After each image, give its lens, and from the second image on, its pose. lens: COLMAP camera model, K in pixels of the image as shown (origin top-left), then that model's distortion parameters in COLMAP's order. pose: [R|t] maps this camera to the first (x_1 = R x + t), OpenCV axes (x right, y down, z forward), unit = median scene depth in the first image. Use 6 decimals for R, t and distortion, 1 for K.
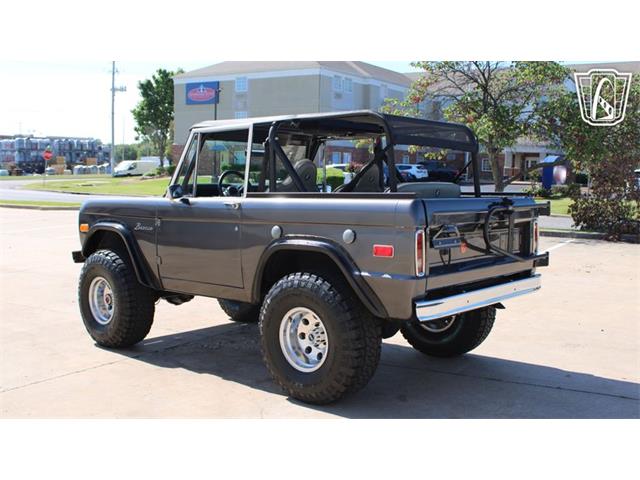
lens RADIAL K [[675.6, 0, 318.8], [0, 675.6, 239.3], [0, 0, 1]] dist [-0.053137, 0.000000]
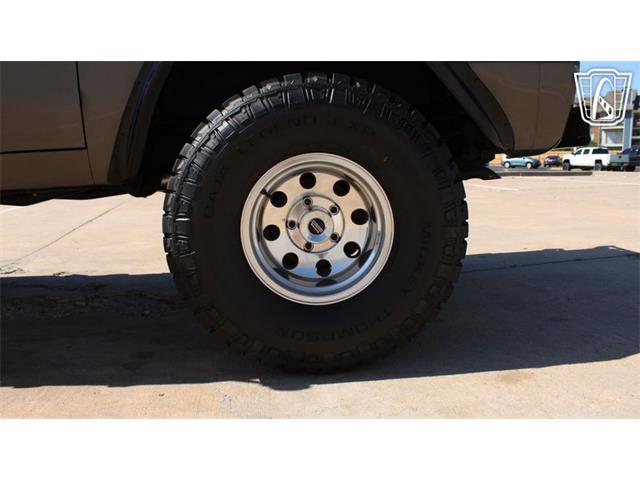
lens RADIAL K [[512.5, 0, 324.7], [0, 512.5, 241.6], [0, 0, 1]] dist [-0.058224, 0.028217]
pose [[0.722996, -0.124007, 0.679632, -0.185721], [0.091890, 0.992279, 0.083300, 0.099788], [-0.684714, 0.002226, 0.728808, 0.587003]]
